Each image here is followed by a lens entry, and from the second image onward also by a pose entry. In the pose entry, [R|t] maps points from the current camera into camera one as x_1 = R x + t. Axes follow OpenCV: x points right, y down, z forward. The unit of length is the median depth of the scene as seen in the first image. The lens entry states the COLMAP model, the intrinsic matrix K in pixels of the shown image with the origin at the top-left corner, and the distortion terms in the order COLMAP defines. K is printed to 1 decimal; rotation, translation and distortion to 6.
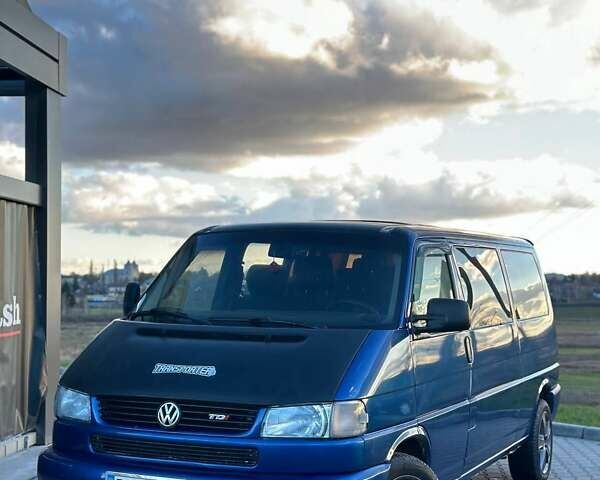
lens RADIAL K [[1134.8, 0, 311.0], [0, 1134.8, 240.2], [0, 0, 1]] dist [0.147403, -0.343583]
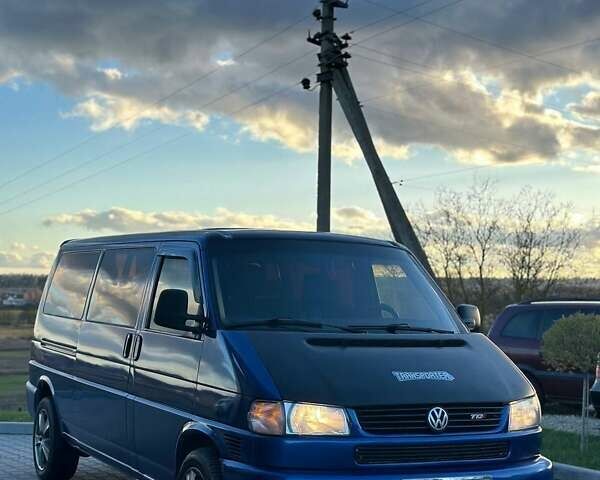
lens RADIAL K [[1117.0, 0, 300.2], [0, 1117.0, 262.1], [0, 0, 1]] dist [0.178307, -0.046857]
pose [[0.630992, 0.019903, 0.775534, -0.984192], [-0.037718, 0.999276, 0.005044, 0.007407], [-0.774872, -0.032434, 0.631286, 0.432504]]
